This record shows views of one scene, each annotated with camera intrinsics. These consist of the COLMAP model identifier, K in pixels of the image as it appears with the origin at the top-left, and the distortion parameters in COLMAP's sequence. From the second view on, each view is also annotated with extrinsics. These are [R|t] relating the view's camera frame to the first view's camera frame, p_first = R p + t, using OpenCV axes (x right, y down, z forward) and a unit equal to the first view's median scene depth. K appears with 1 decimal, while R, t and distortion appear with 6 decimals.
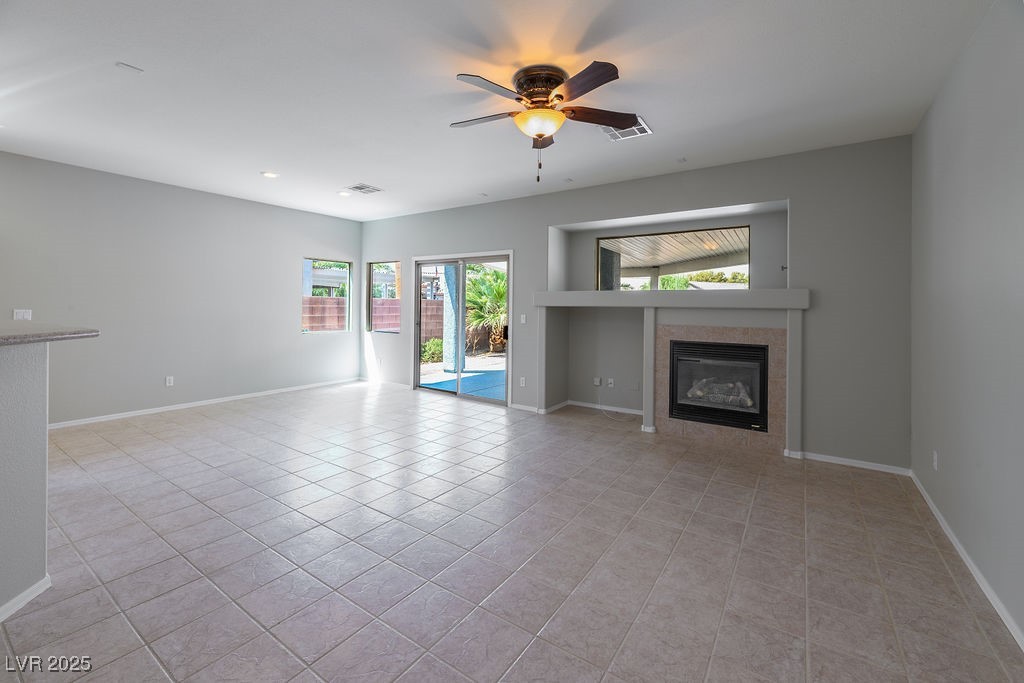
lens RADIAL K [[436.0, 0, 512.0], [0, 436.0, 293.0], [0, 0, 1]] dist [0.000078, -0.000056]
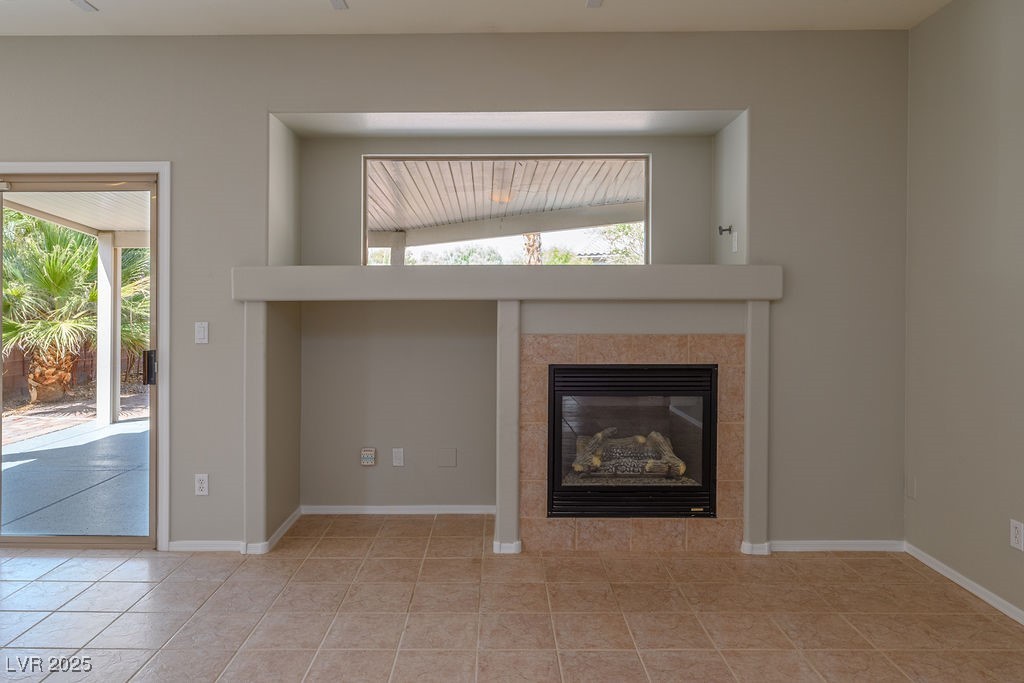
lens RADIAL K [[687.7, 0, 509.2], [0, 687.7, 297.3], [0, 0, 1]] dist [0.001712, -0.000757]
pose [[0.826546, -0.007481, 0.562819, -0.123201], [-0.005852, 0.999743, 0.021883, 0.013161], [-0.562839, -0.021381, 0.826290, 0.369832]]
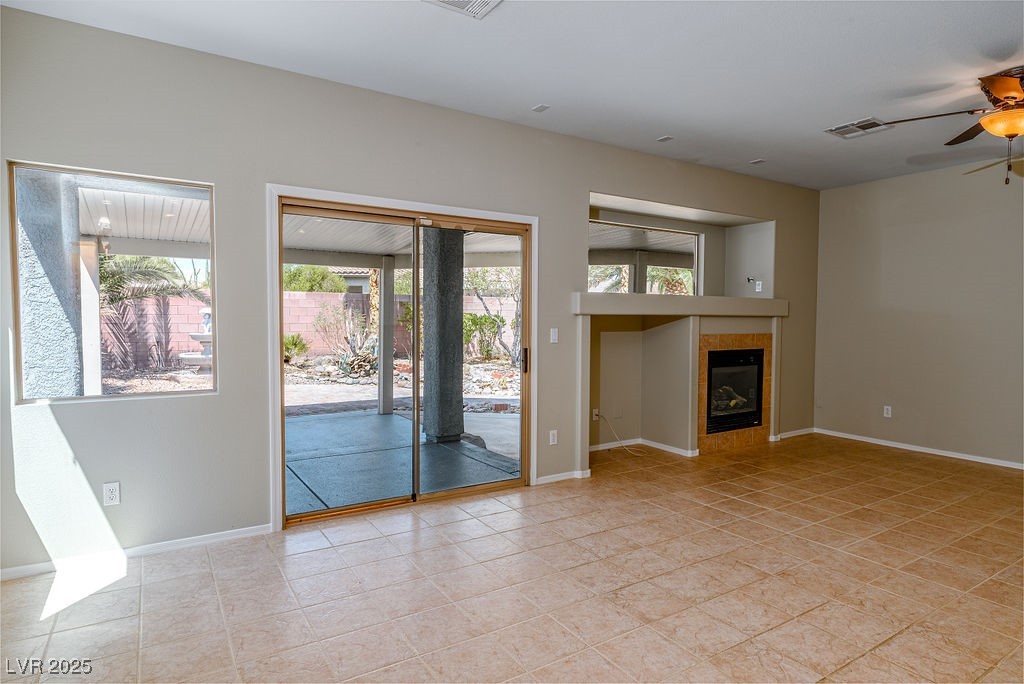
lens RADIAL K [[582.8, 0, 512.0], [0, 582.8, 326.8], [0, 0, 1]] dist [-0.002658, 0.000175]
pose [[0.375011, -0.025953, 0.926657, -0.931197], [-0.031080, 0.998694, 0.040549, 0.020627], [-0.926499, -0.044007, 0.373714, 0.928501]]
